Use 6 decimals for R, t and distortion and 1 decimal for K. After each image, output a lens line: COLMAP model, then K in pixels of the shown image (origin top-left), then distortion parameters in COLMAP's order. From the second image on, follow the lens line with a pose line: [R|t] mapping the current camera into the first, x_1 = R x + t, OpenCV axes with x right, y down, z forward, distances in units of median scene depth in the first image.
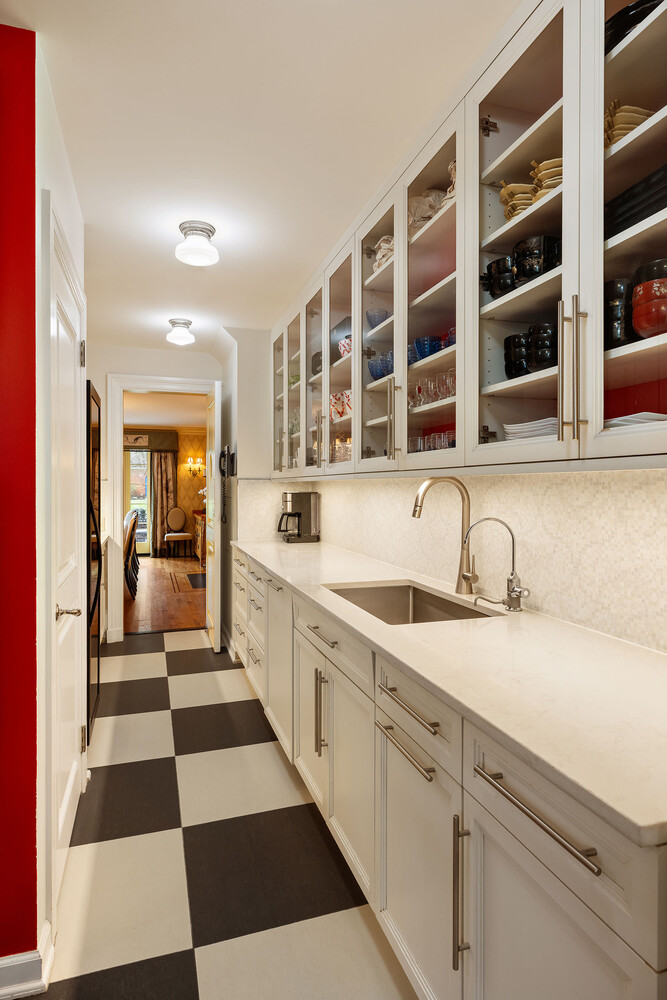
lens RADIAL K [[549.4, 0, 333.5], [0, 549.4, 500.0], [0, 0, 1]] dist [-0.004878, -0.002451]
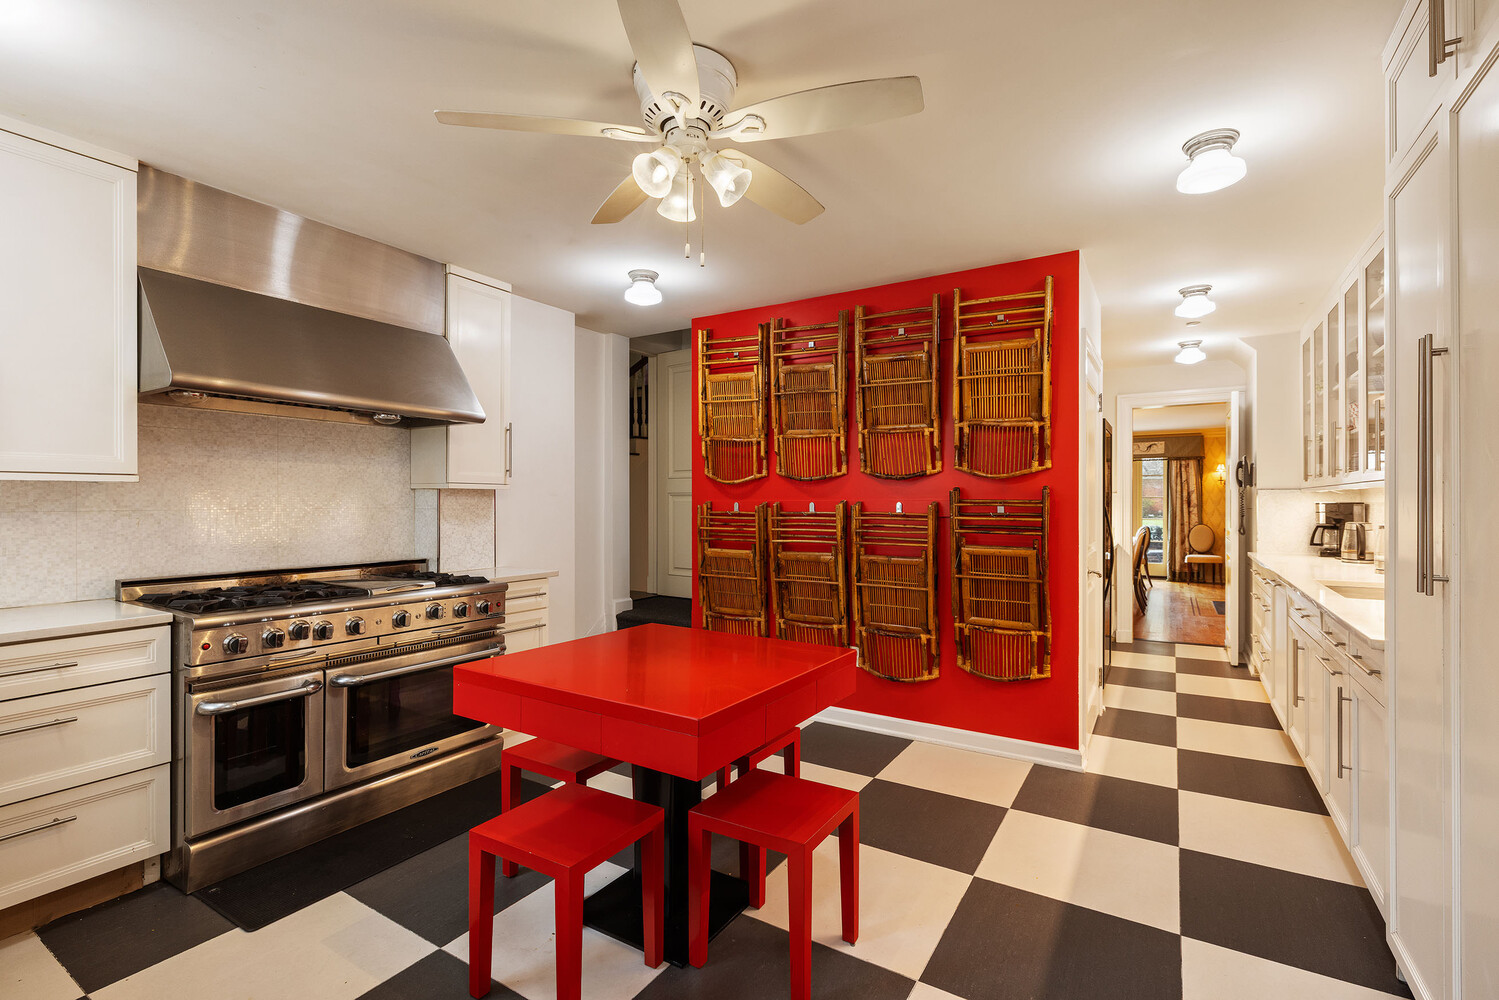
lens RADIAL K [[686.7, 0, 749.5], [0, 686.7, 500.0], [0, 0, 1]] dist [-0.001688, -0.000471]
pose [[0.638791, -0.008747, -0.769331, 0.156915], [-0.012890, 0.999673, -0.022069, 0.016314], [0.769272, 0.024014, 0.638469, -0.397817]]
